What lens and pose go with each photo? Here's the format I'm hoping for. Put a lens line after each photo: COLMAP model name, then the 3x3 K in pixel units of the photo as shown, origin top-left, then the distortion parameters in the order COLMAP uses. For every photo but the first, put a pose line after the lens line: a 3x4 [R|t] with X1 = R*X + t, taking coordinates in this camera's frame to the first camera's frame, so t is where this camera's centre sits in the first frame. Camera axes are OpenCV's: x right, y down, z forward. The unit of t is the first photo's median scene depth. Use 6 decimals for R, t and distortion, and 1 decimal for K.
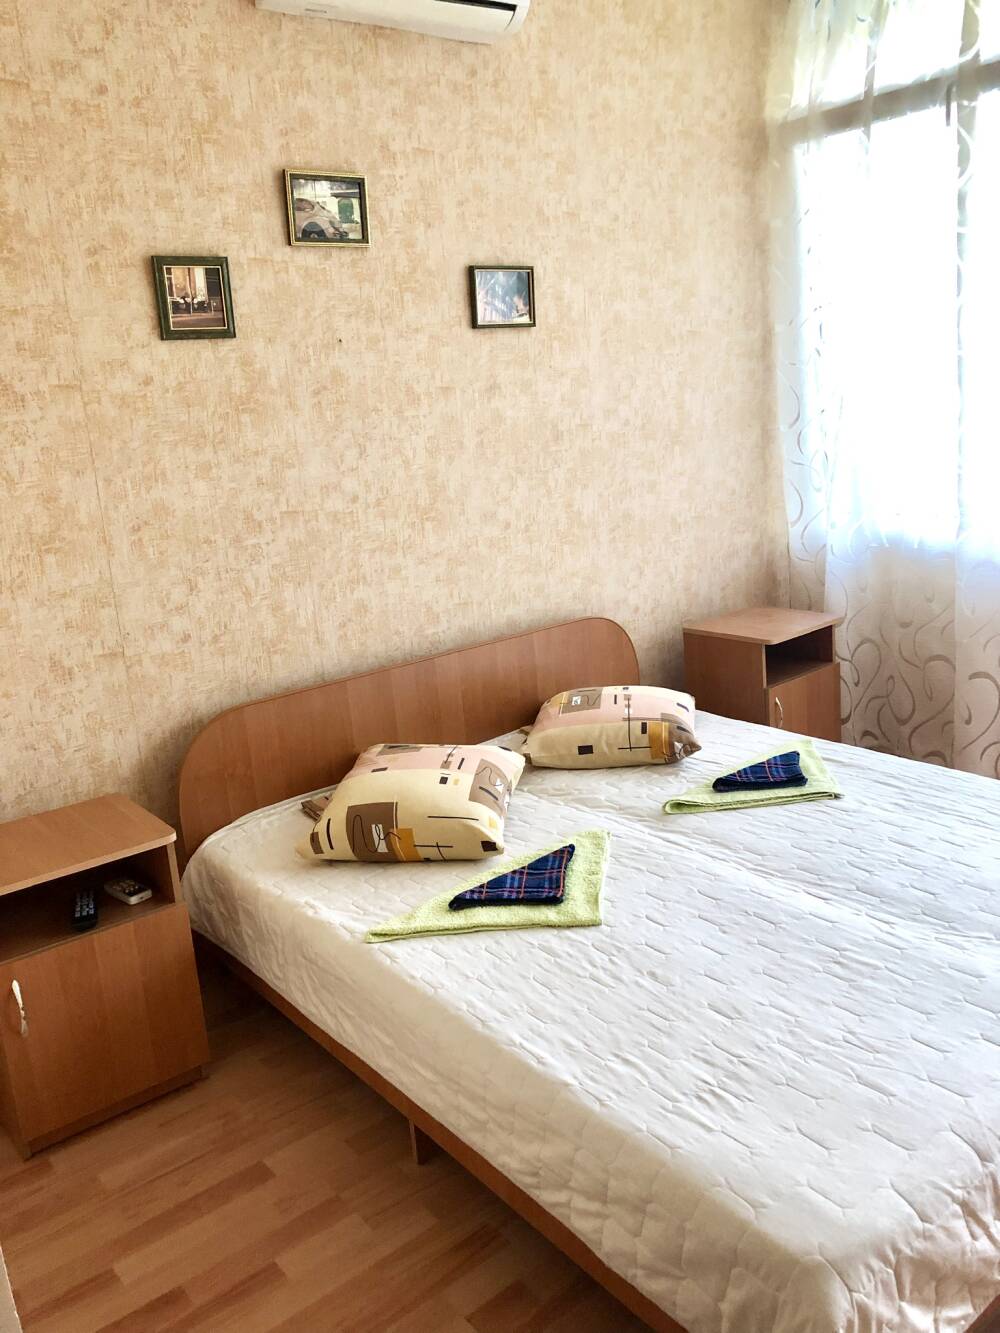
lens RADIAL K [[1080.4, 0, 500.0], [0, 1080.4, 666.5], [0, 0, 1]] dist [0.042147, -0.072362]
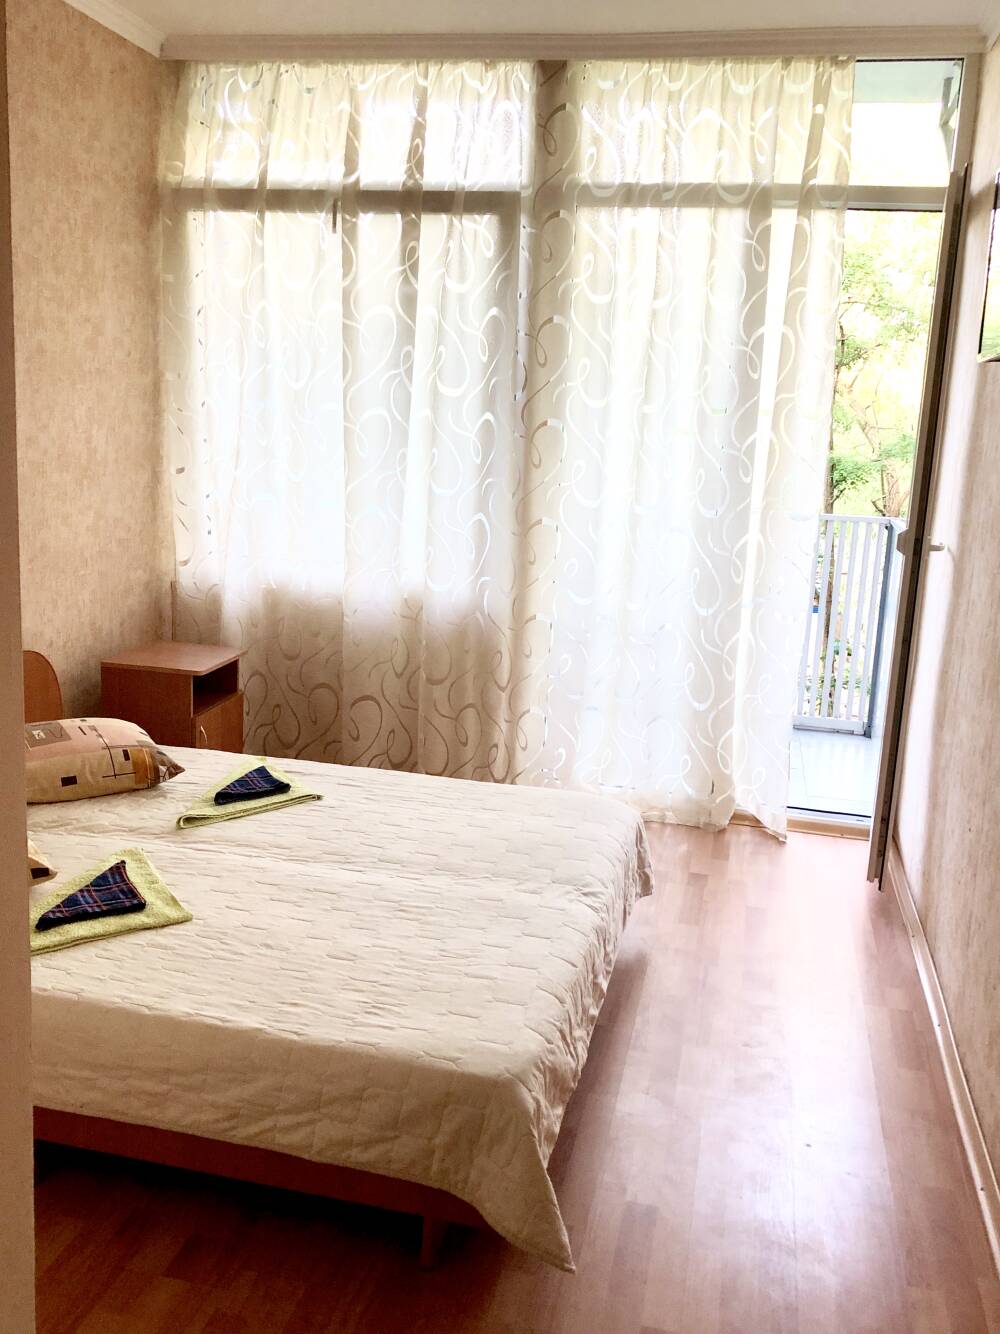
lens RADIAL K [[1203.5, 0, 506.8], [0, 1203.5, 665.6], [0, 0, 1]] dist [0.000445, 0.001362]
pose [[0.764442, -0.012706, 0.644567, -0.332538], [0.047283, 0.998218, -0.036399, 0.032530], [-0.642956, 0.058302, 0.763681, -0.105107]]
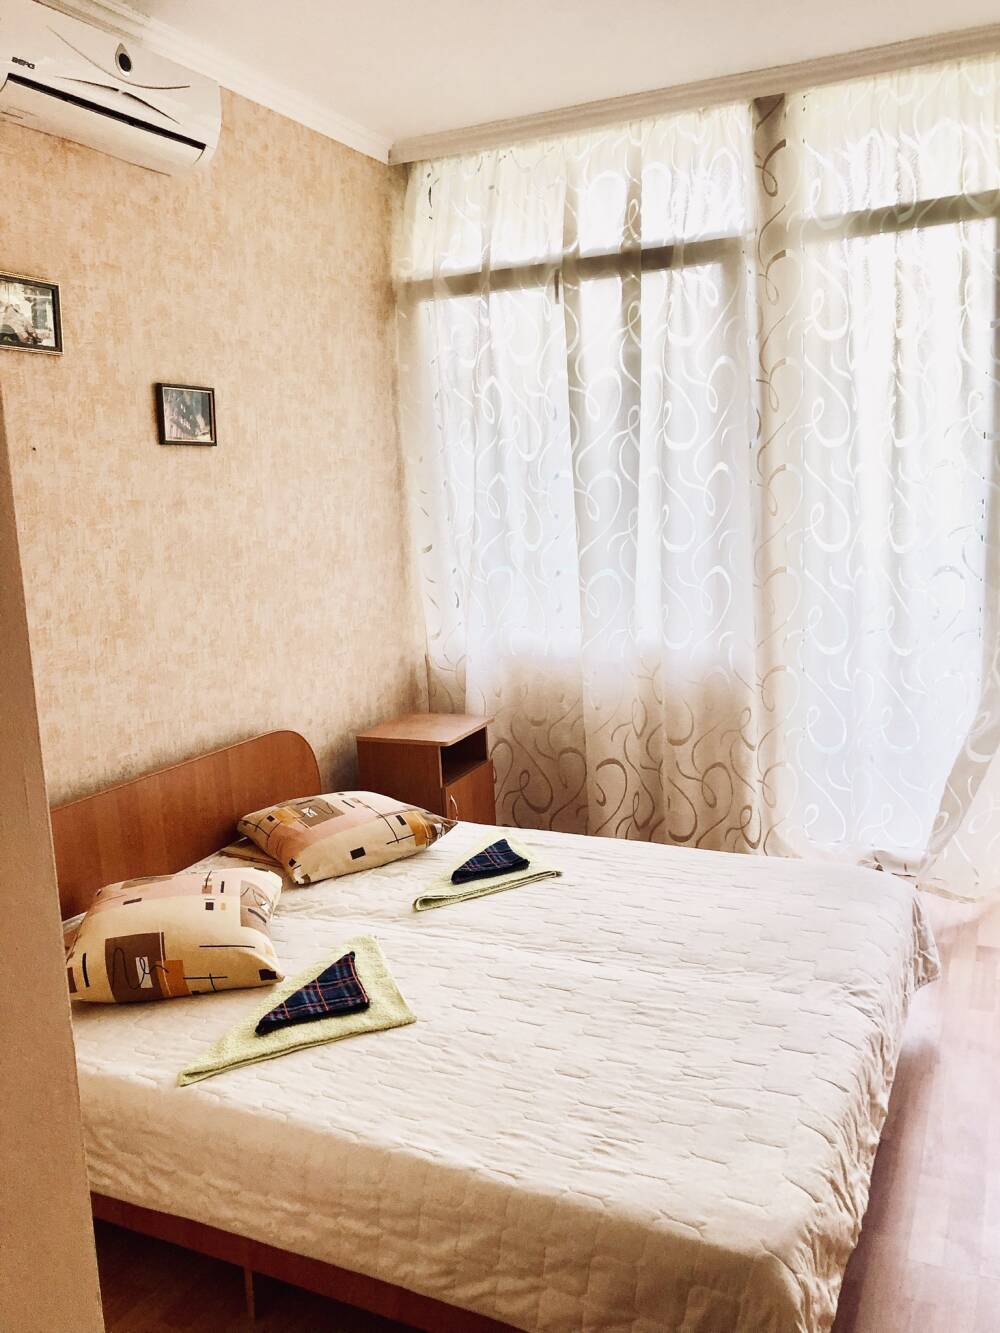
lens RADIAL K [[1081.4, 0, 500.0], [0, 1081.4, 666.5], [0, 0, 1]] dist [0.006292, -0.007580]
pose [[0.896244, -0.031639, 0.442432, -0.208104], [0.081433, 0.992236, -0.094005, 0.007281], [-0.436022, 0.120280, 0.891862, 0.013798]]
